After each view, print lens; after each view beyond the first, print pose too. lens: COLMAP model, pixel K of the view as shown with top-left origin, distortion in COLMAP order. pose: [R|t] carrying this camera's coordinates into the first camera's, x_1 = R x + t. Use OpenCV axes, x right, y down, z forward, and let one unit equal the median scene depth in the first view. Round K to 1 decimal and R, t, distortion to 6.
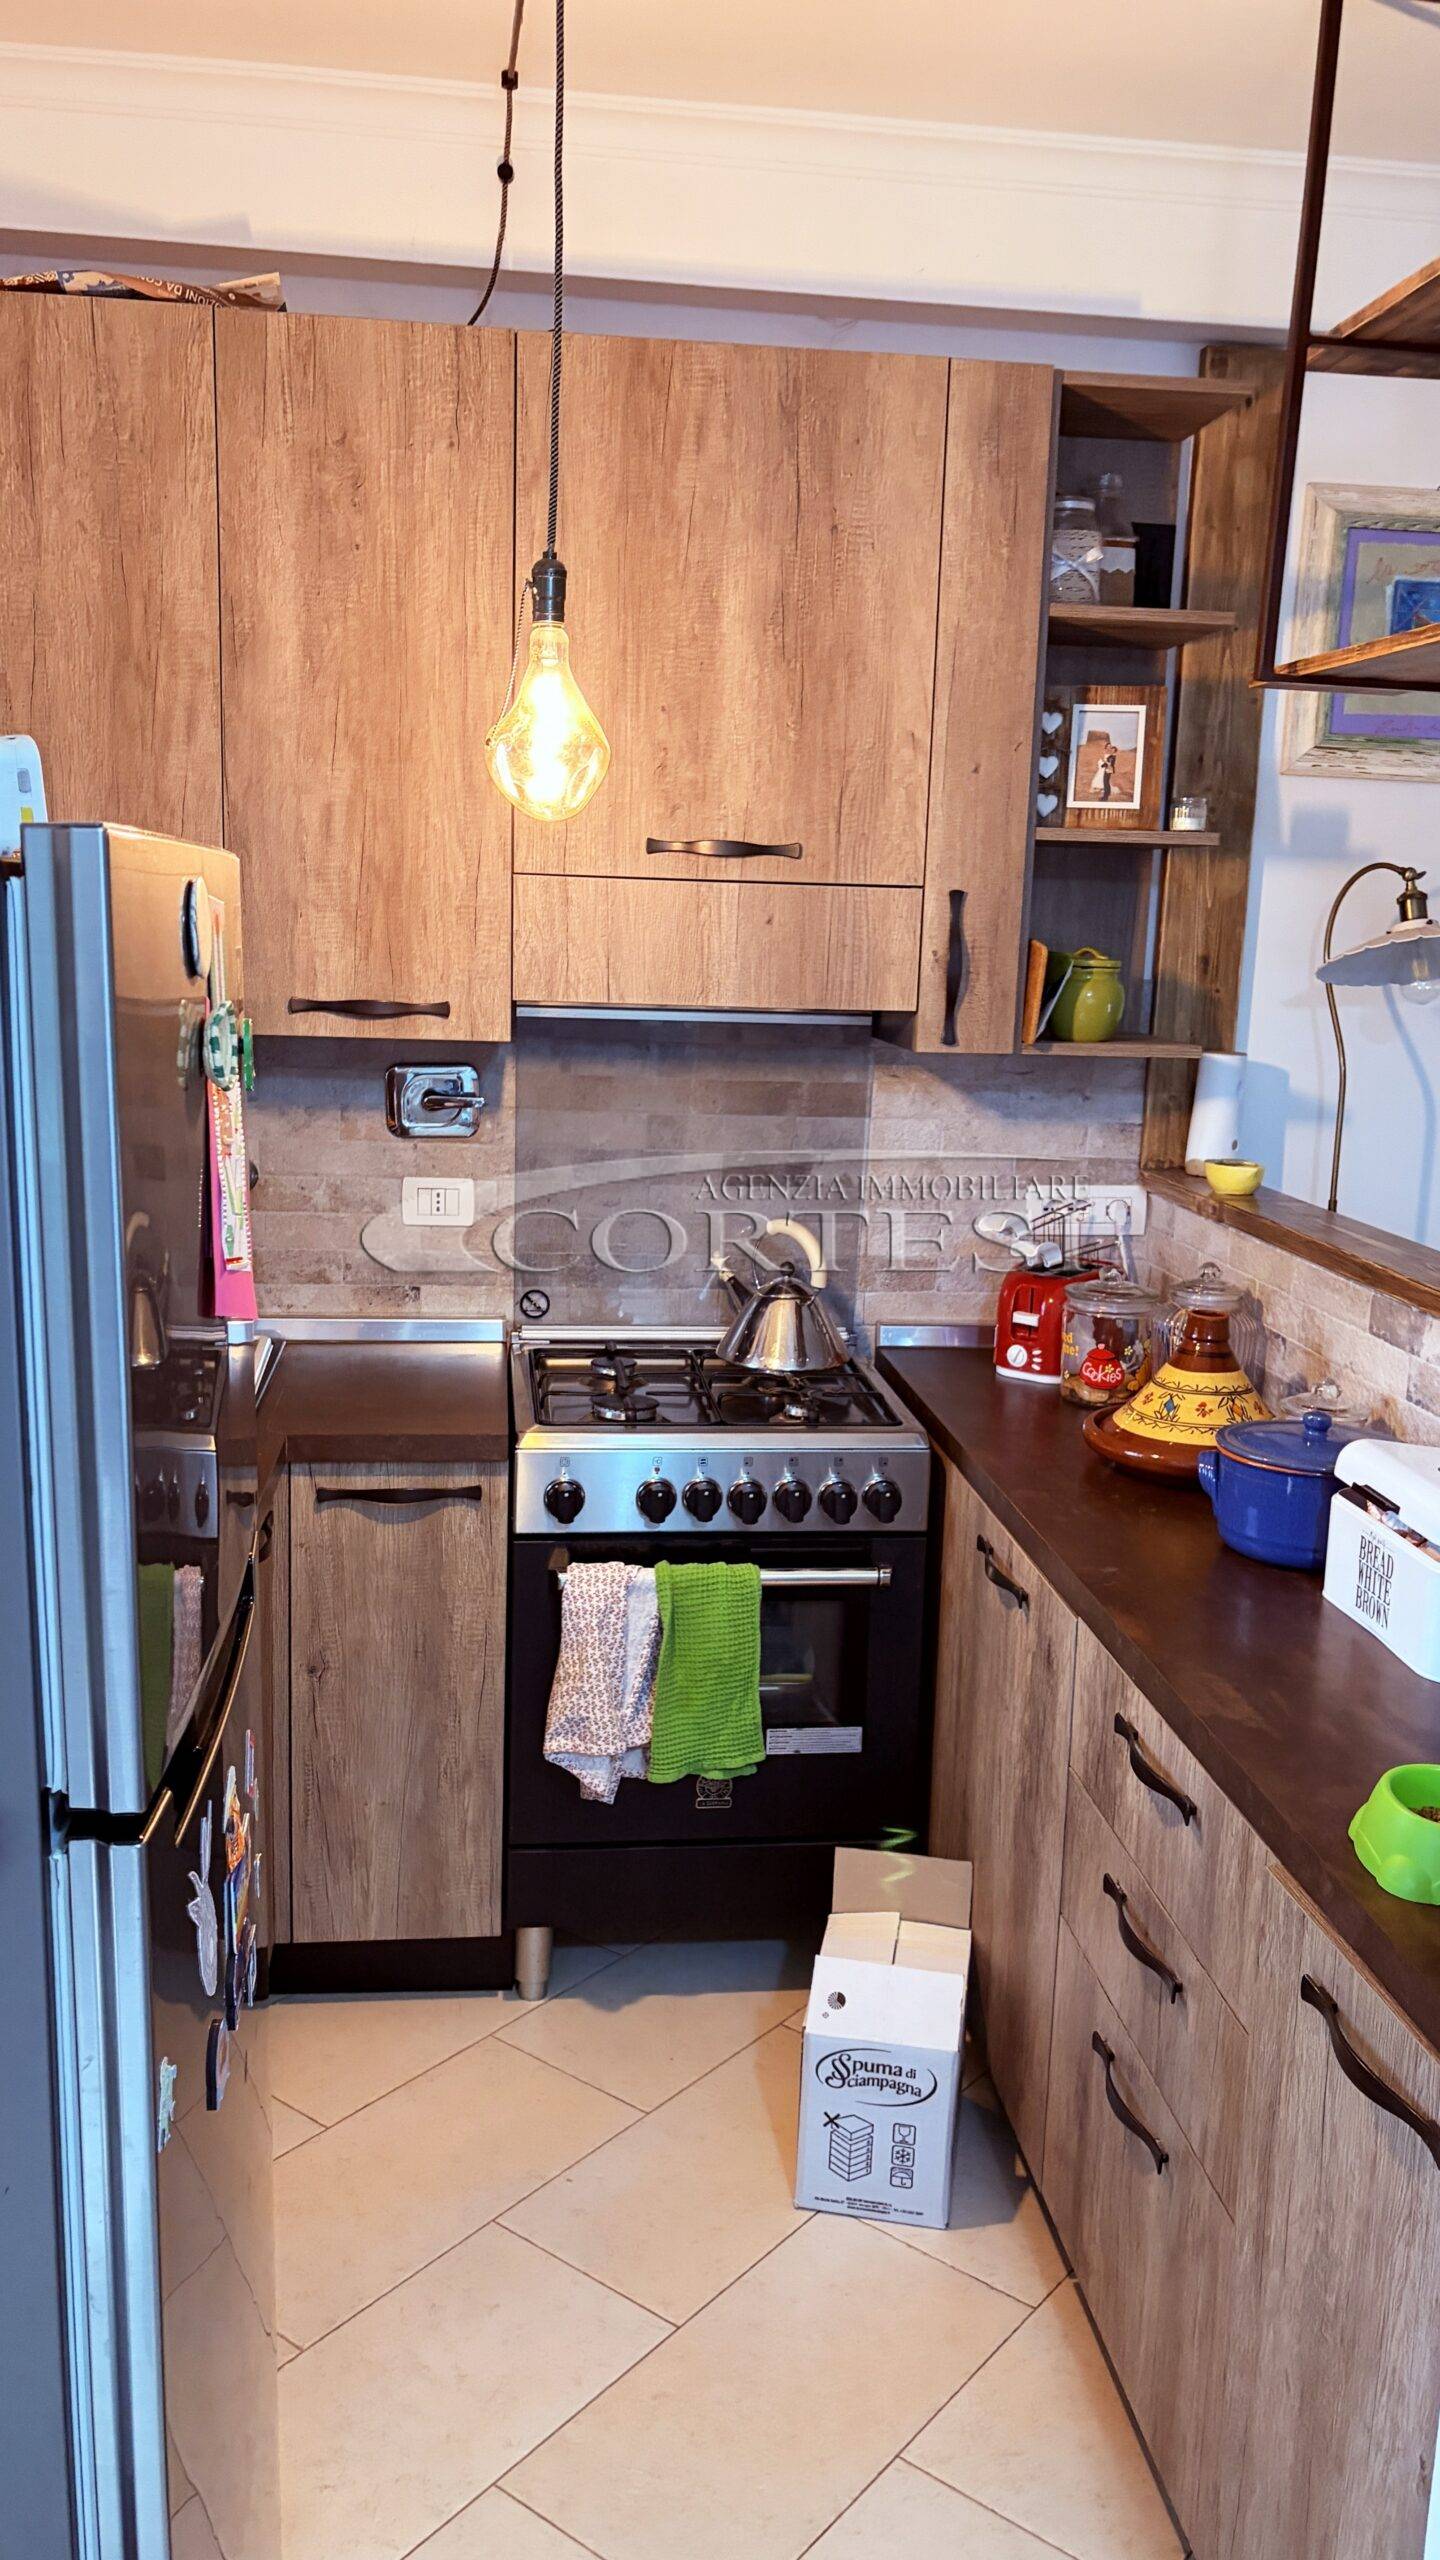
lens RADIAL K [[1988.5, 0, 735.2], [0, 1988.5, 1279.0], [0, 0, 1]] dist [0.064769, -0.074055]
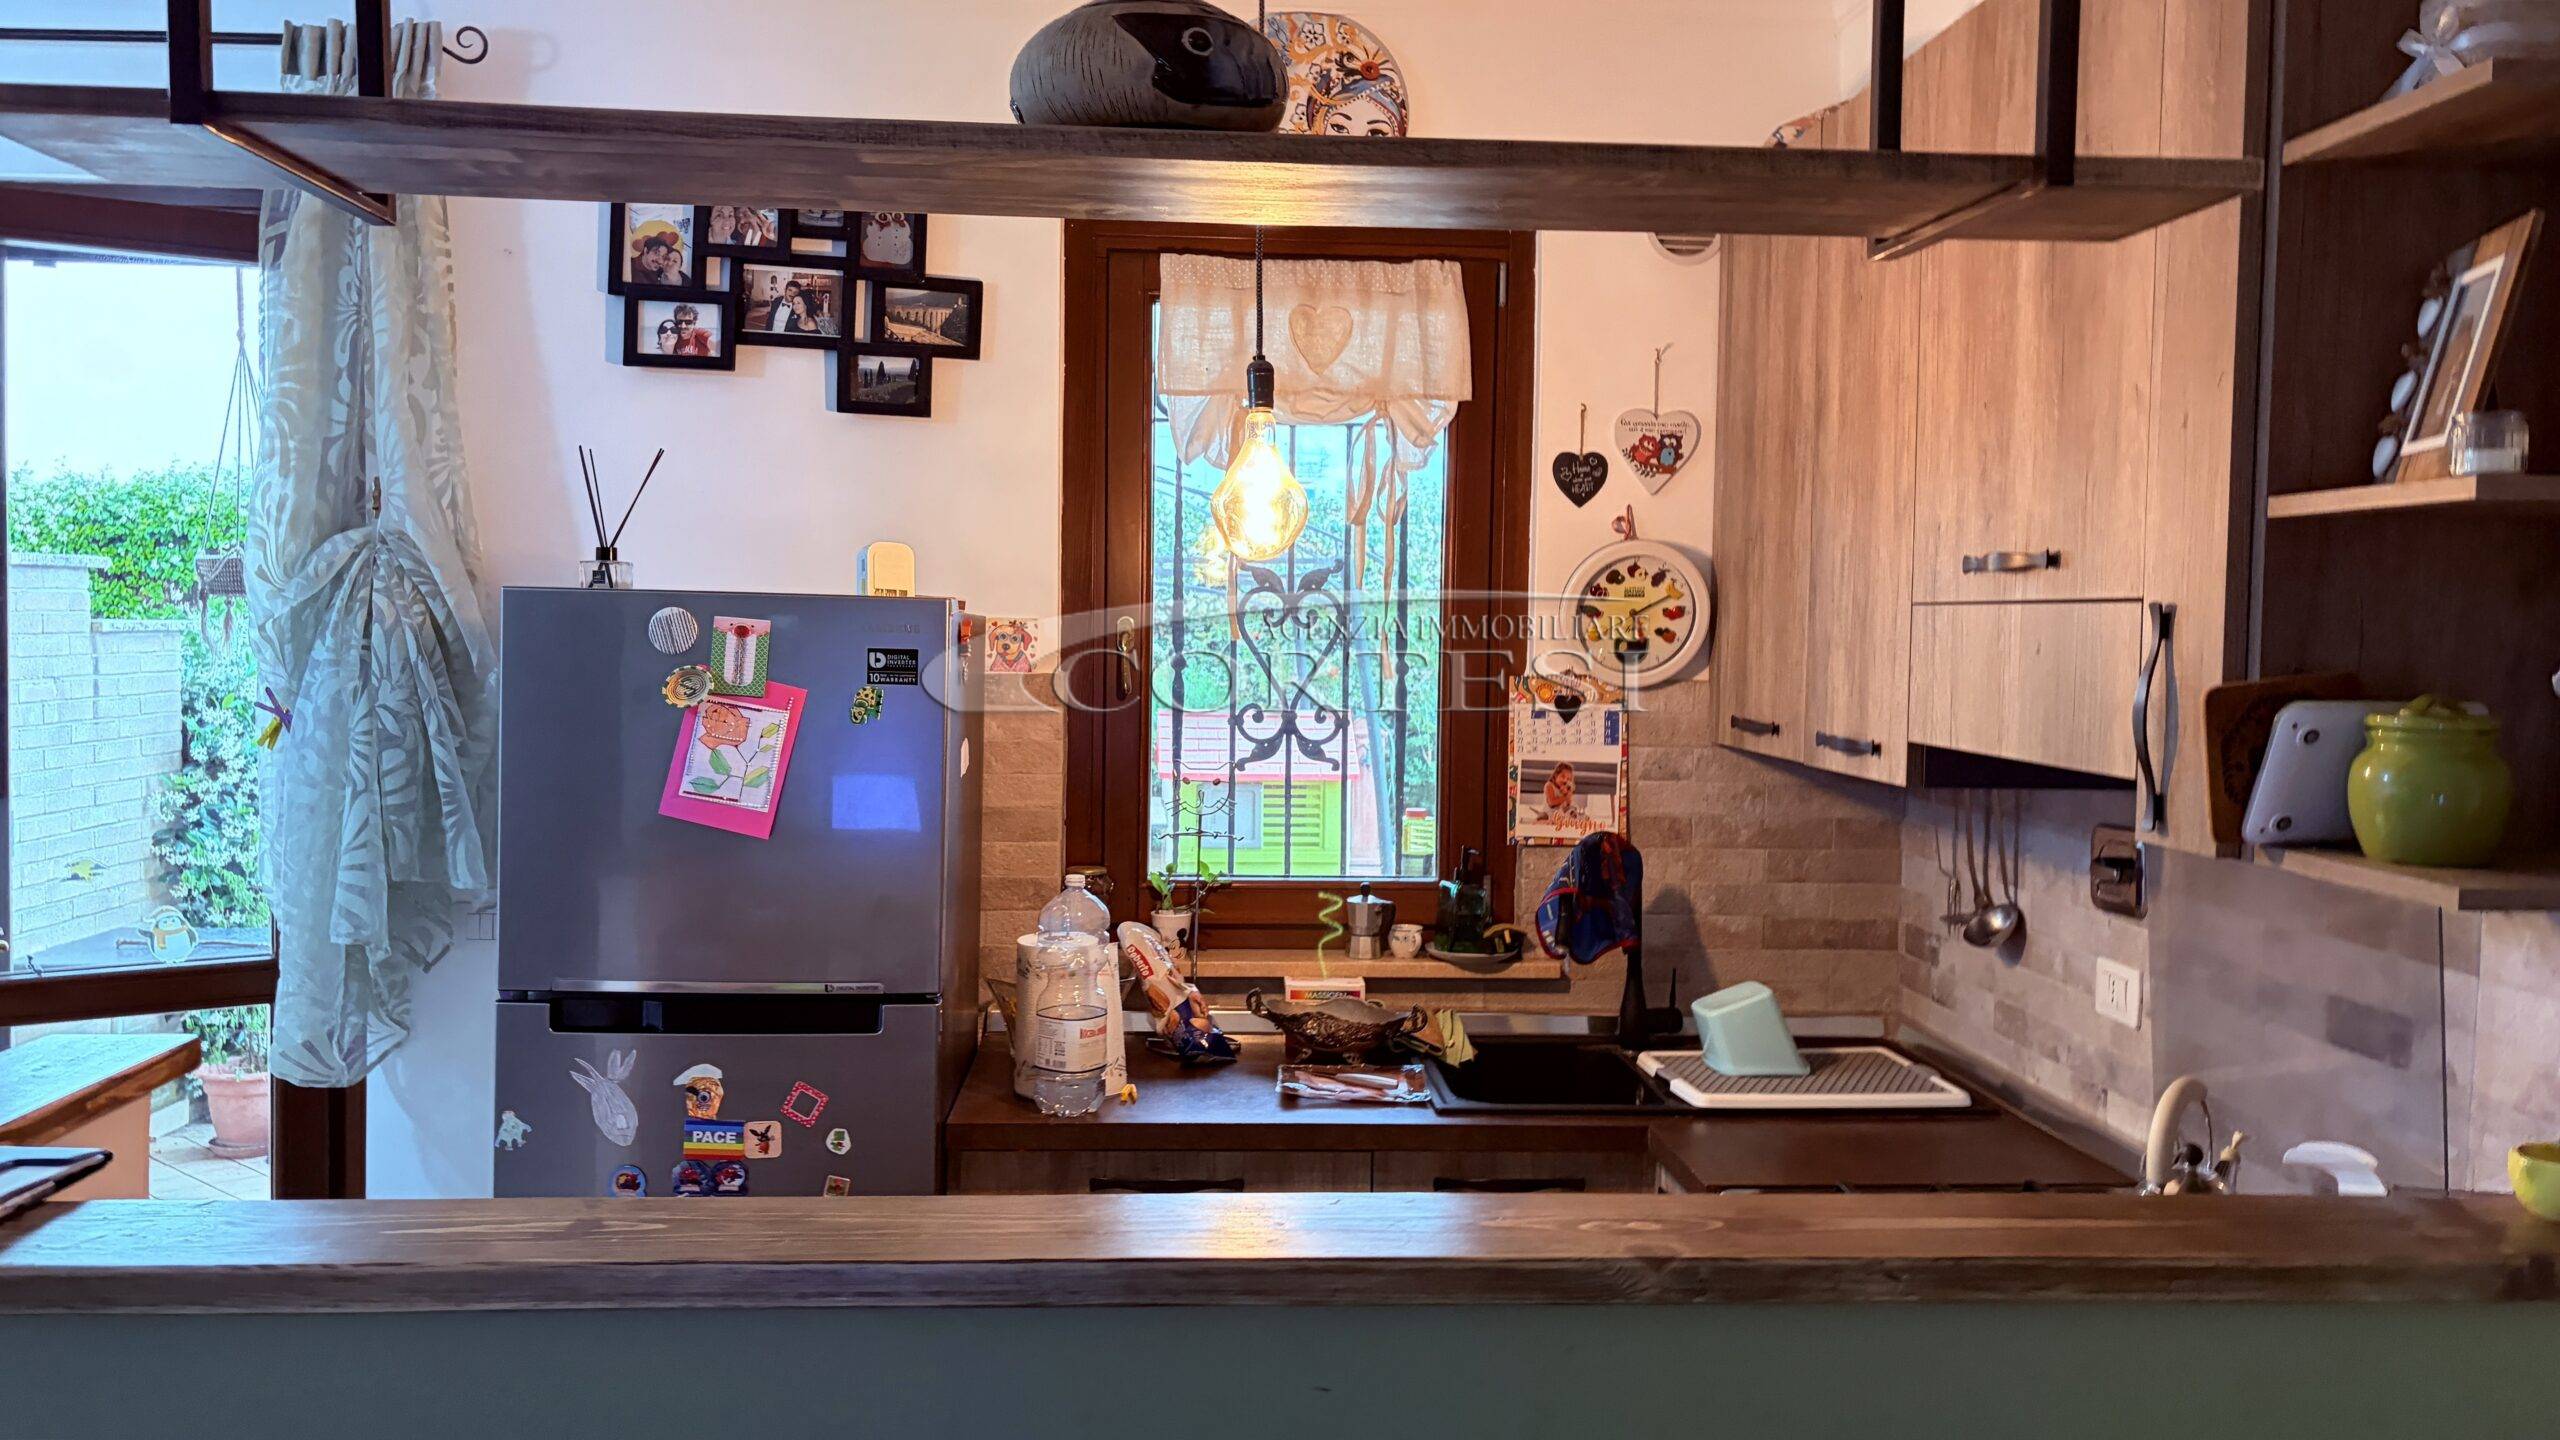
lens RADIAL K [[1988.5, 0, 1288.7], [0, 1988.5, 697.0], [0, 0, 1]] dist [0.064769, -0.074055]
pose [[-0.048537, 0.008123, -0.998788, 0.793628], [-0.198616, 0.979919, 0.017621, -0.118705], [0.978875, 0.199231, -0.045949, 0.755706]]
